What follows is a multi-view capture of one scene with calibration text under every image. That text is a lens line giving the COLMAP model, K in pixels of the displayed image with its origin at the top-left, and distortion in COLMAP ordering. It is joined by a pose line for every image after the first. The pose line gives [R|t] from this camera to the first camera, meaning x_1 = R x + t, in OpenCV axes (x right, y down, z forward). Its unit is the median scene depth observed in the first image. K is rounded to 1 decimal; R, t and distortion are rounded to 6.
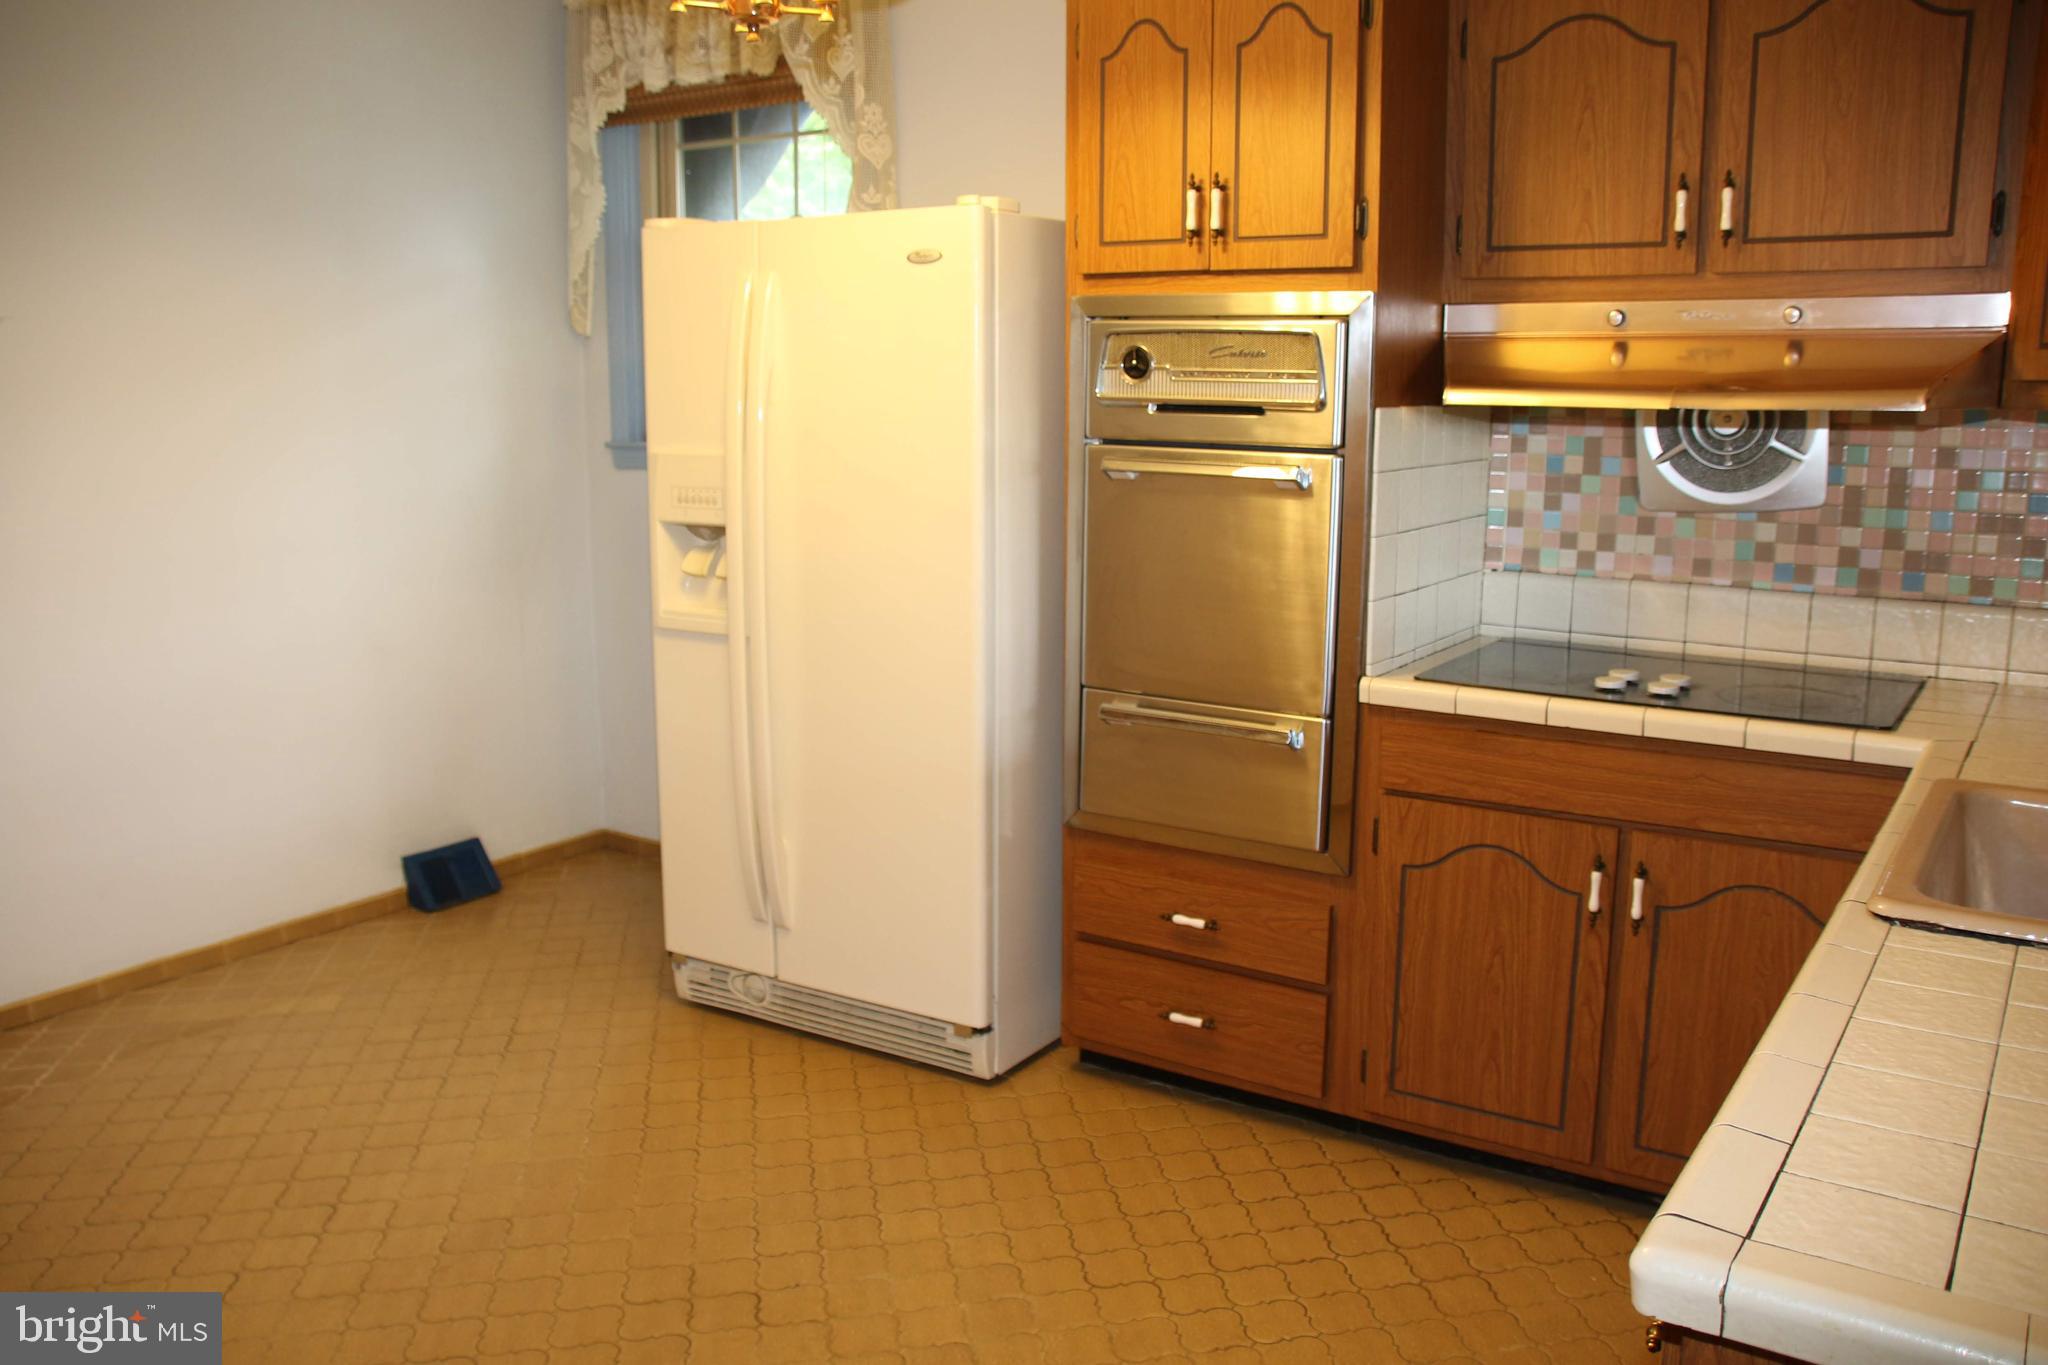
lens RADIAL K [[1700.2, 0, 1027.5], [0, 1700.2, 689.5], [0, 0, 1]] dist [-0.137602, 0.134308]
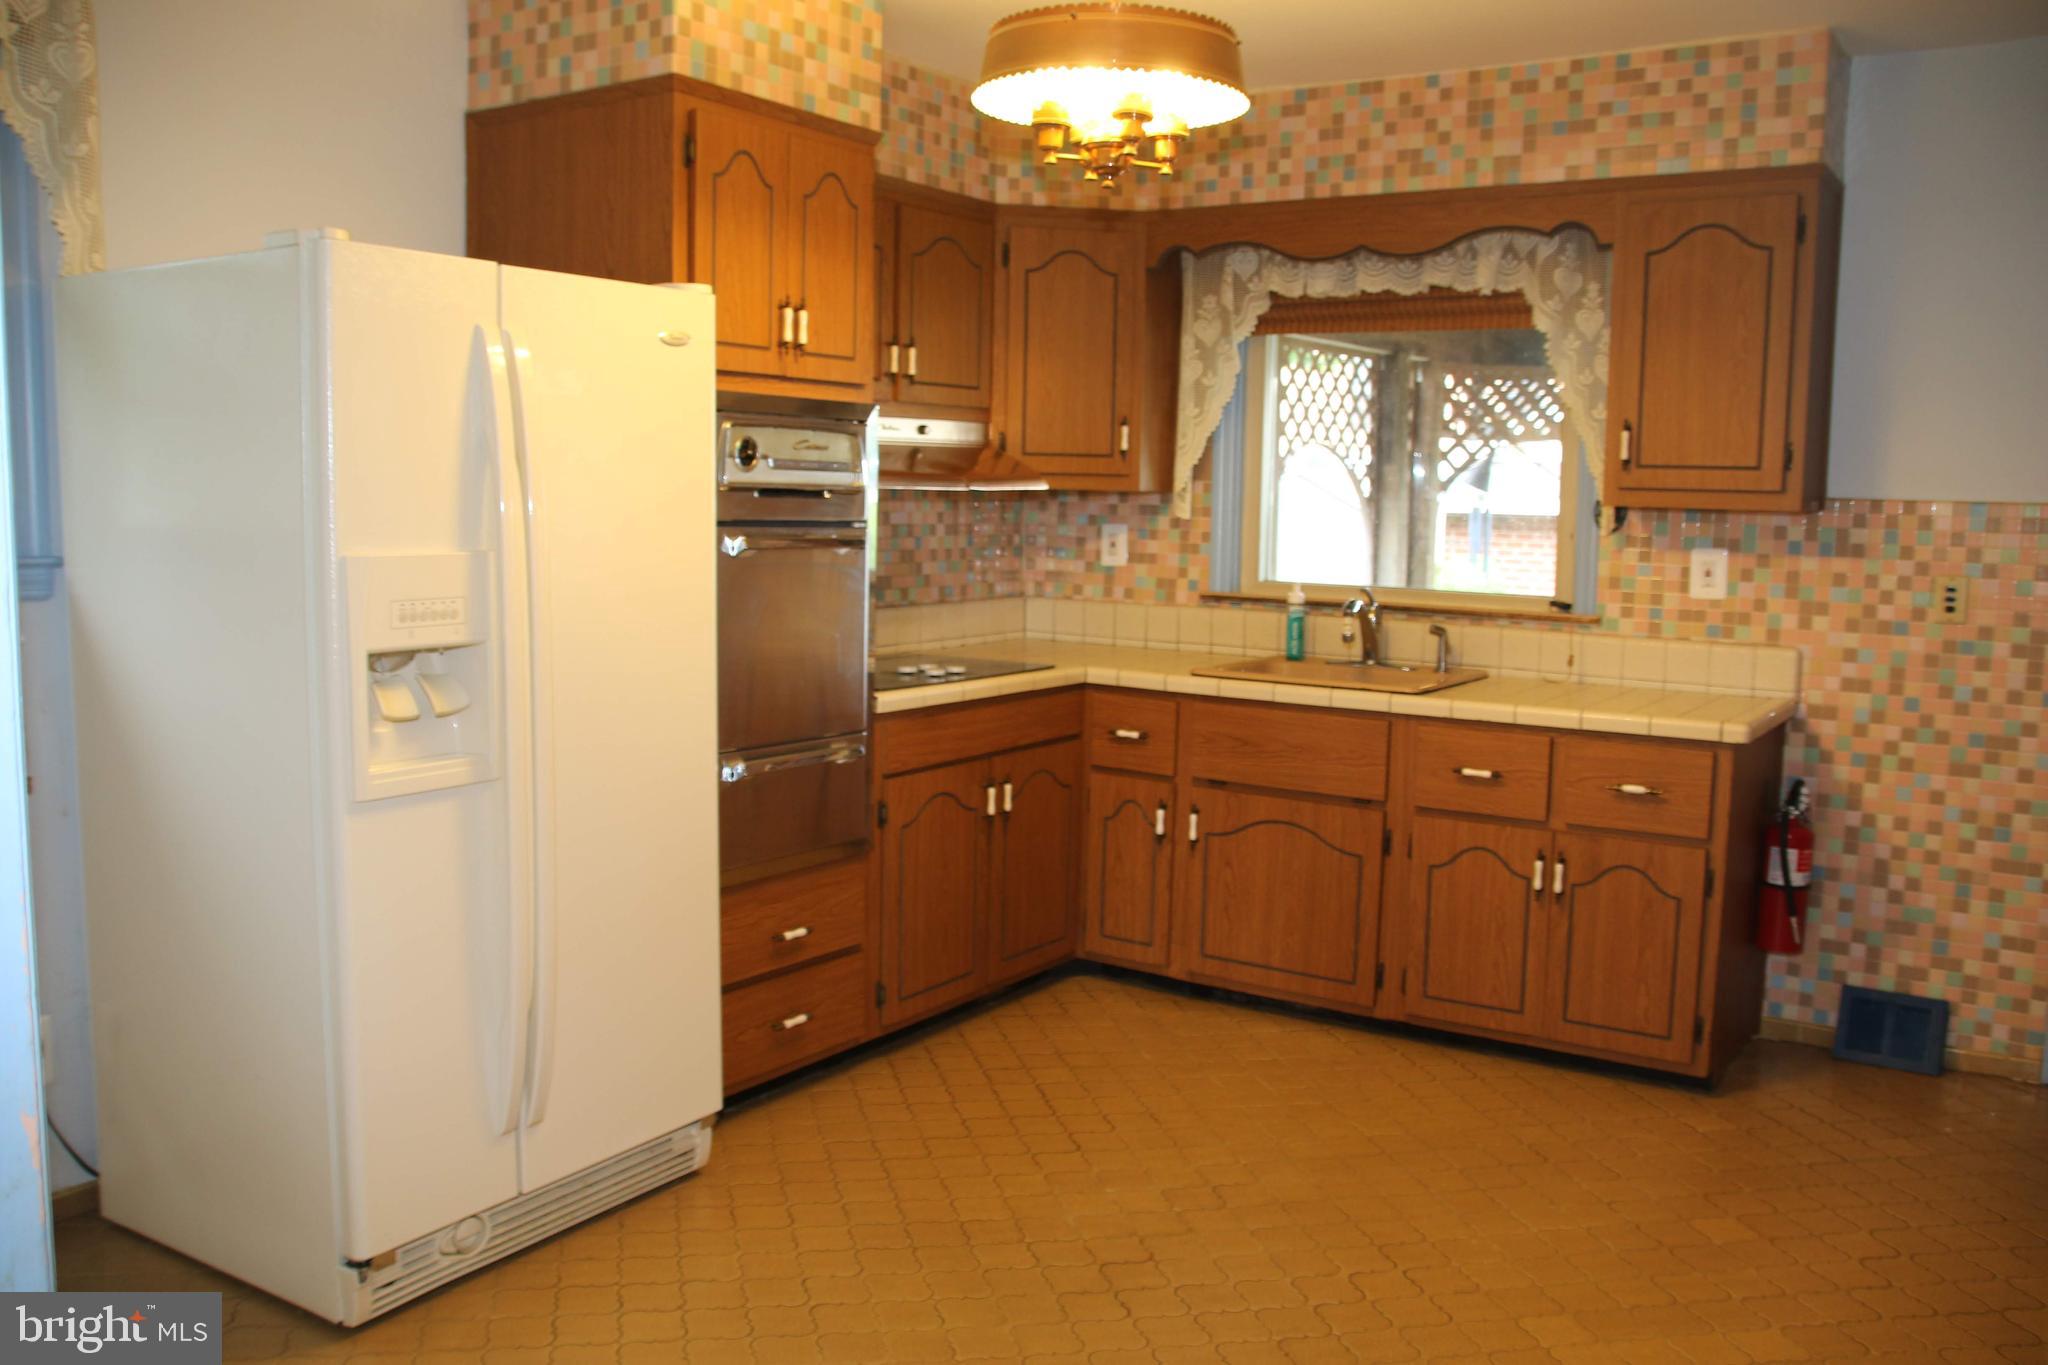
lens RADIAL K [[1700.2, 0, 1028.4], [0, 1700.2, 683.8], [0, 0, 1]] dist [-0.137602, 0.134308]
pose [[-0.005447, -0.113623, 0.993509, -1.062726], [0.162701, 0.980184, 0.112991, -0.138724], [-0.986660, 0.162261, 0.013147, 0.823287]]
